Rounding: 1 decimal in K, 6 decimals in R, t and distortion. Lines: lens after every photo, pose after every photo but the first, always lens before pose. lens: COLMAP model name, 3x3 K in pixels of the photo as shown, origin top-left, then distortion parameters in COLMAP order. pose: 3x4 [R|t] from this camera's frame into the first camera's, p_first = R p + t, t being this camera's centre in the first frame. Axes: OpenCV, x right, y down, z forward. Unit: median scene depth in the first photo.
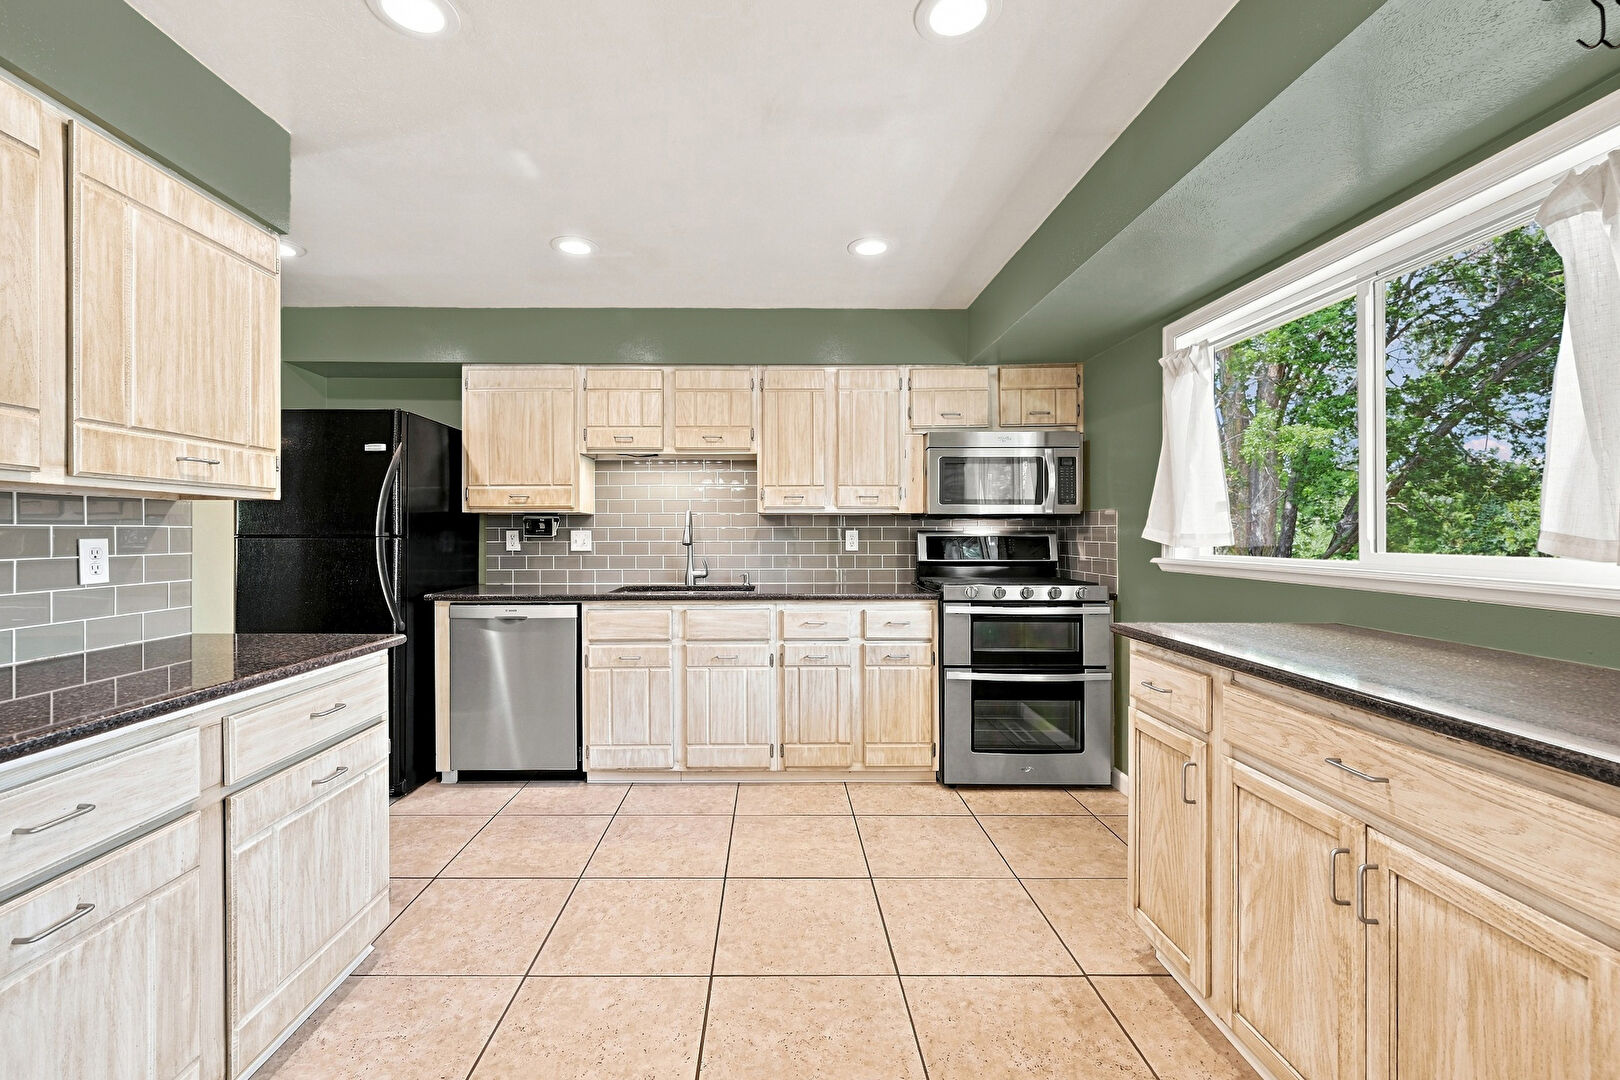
lens RADIAL K [[666.1, 0, 768.4], [0, 666.1, 531.2], [0, 0, 1]] dist [-0.002052, 0.000016]
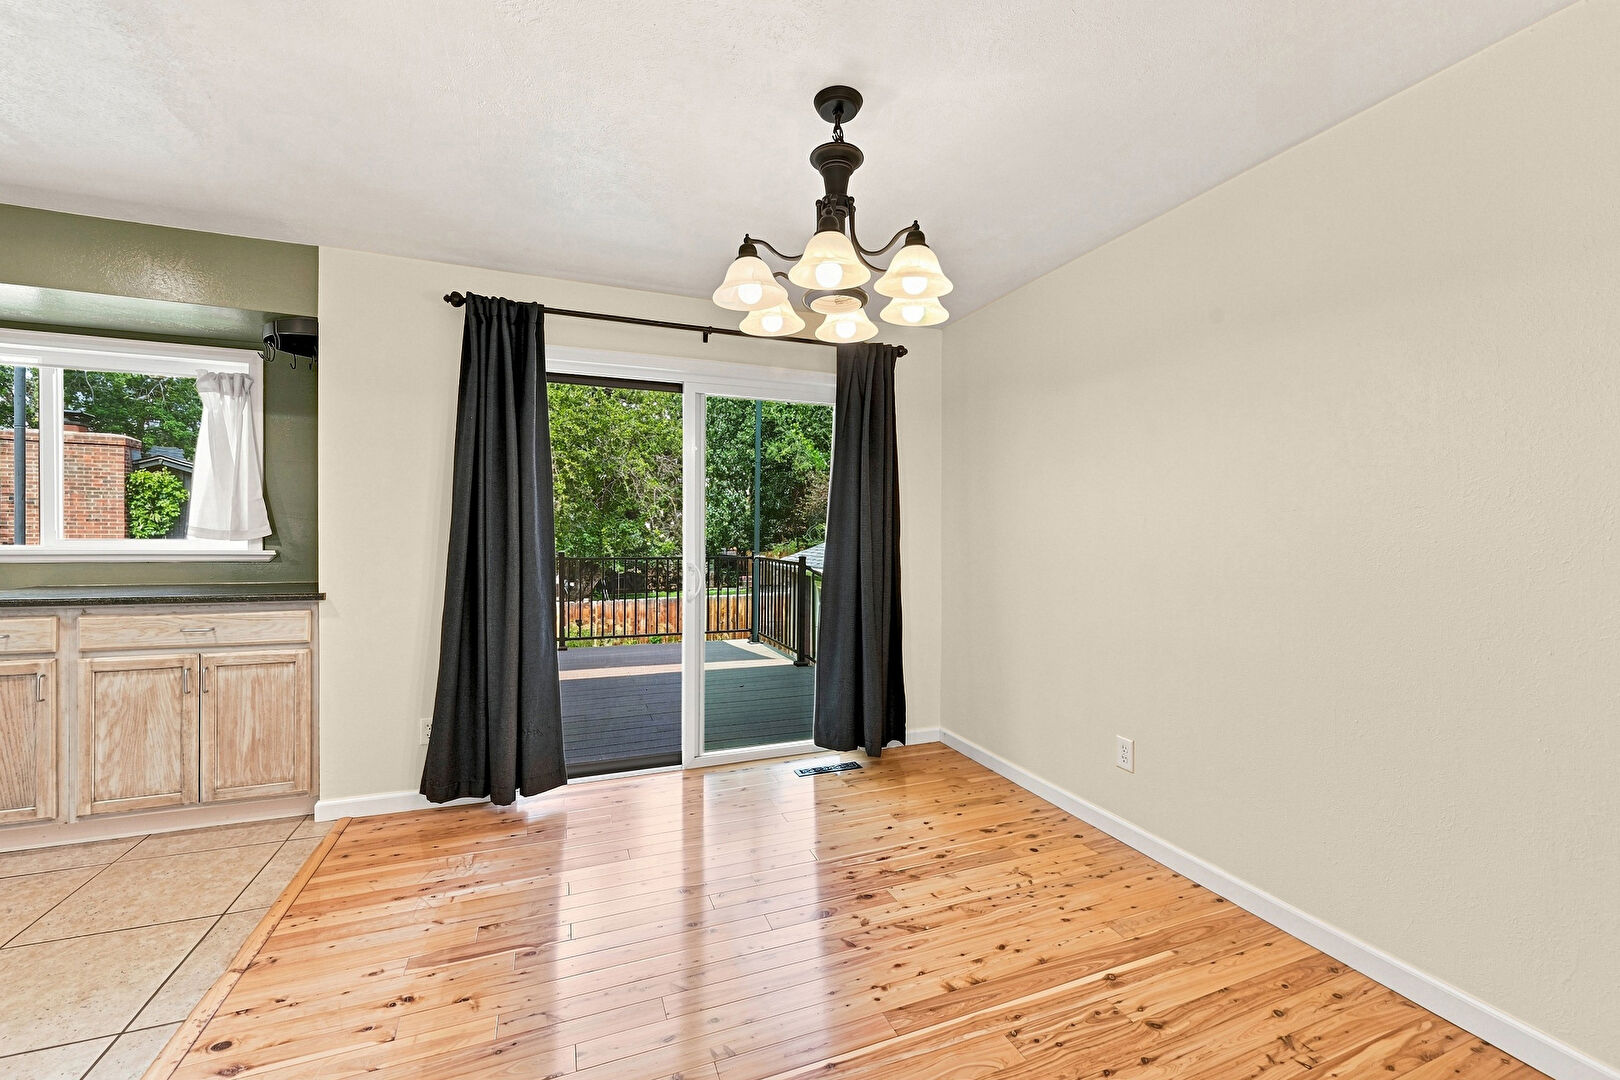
lens RADIAL K [[641.1, 0, 804.7], [0, 641.1, 534.6], [0, 0, 1]] dist [-0.000343, 0.000046]
pose [[-0.370666, -0.007065, 0.928739, -0.662112], [-0.009279, 0.999949, 0.003904, -0.000081], [-0.928720, -0.007171, -0.370713, -0.043973]]
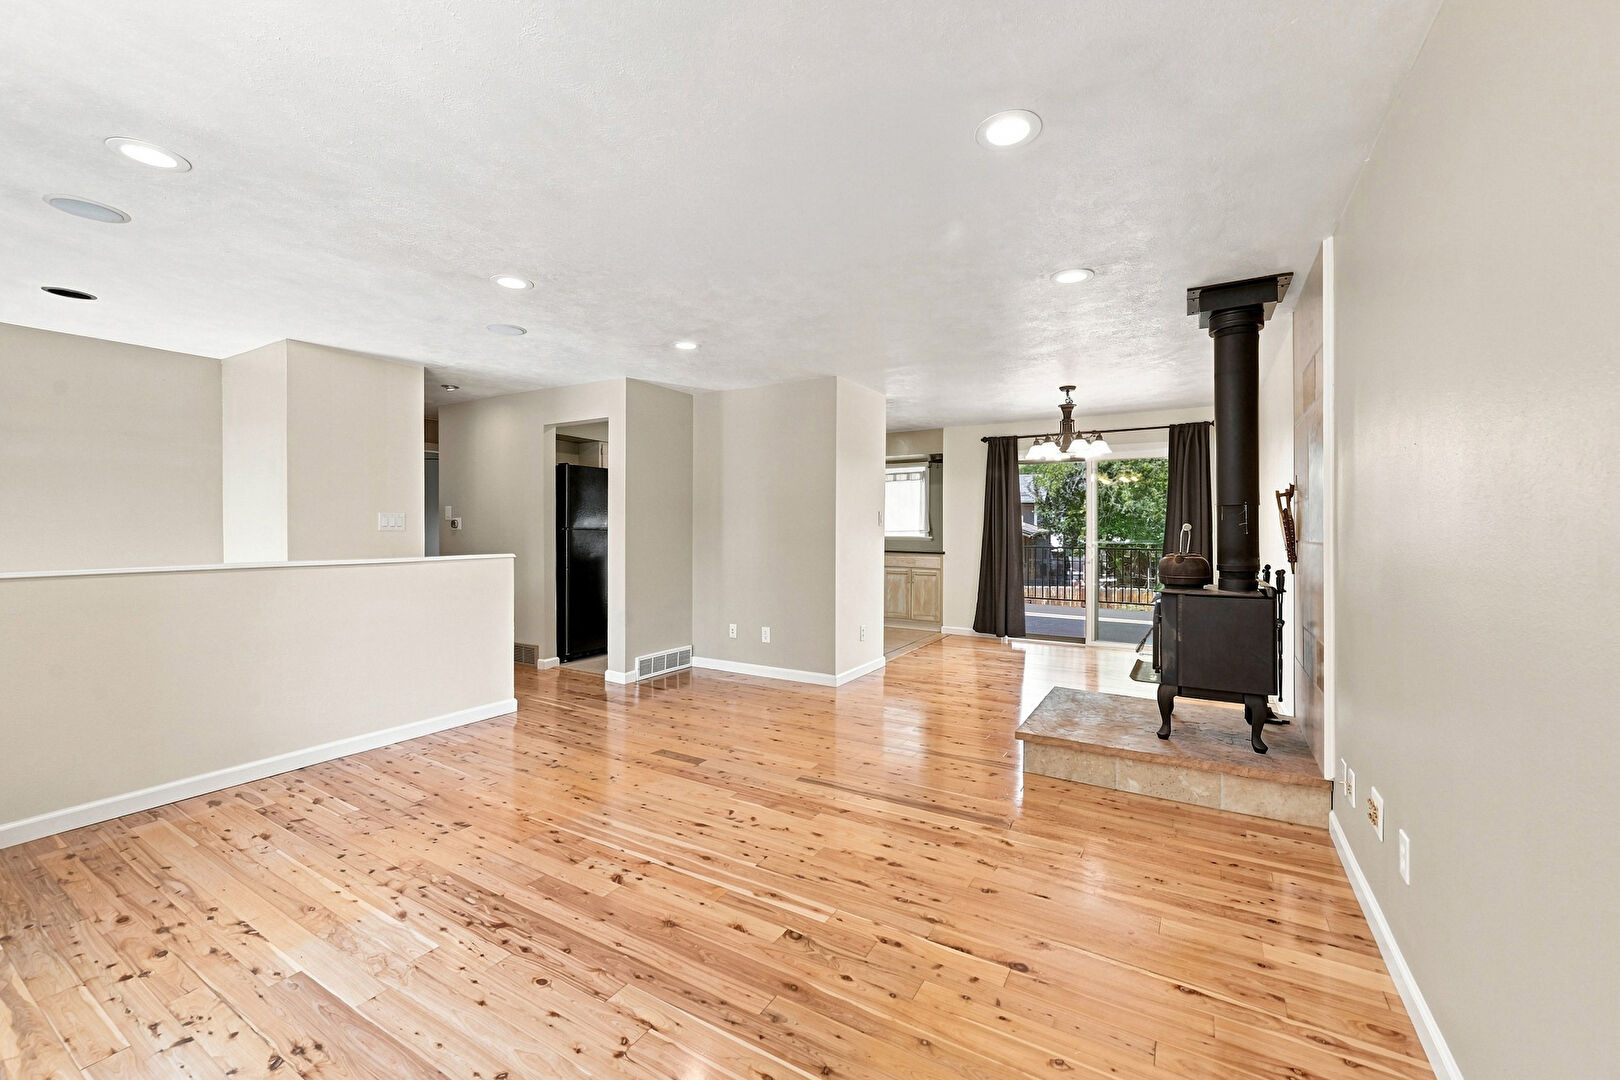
lens RADIAL K [[652.6, 0, 803.9], [0, 652.6, 538.1], [0, 0, 1]] dist [-0.001022, 0.000211]
pose [[0.510313, -0.011038, 0.859918, -1.914483], [-0.006773, 0.999835, 0.016853, -0.000625], [-0.859962, -0.014425, 0.510155, -0.528555]]
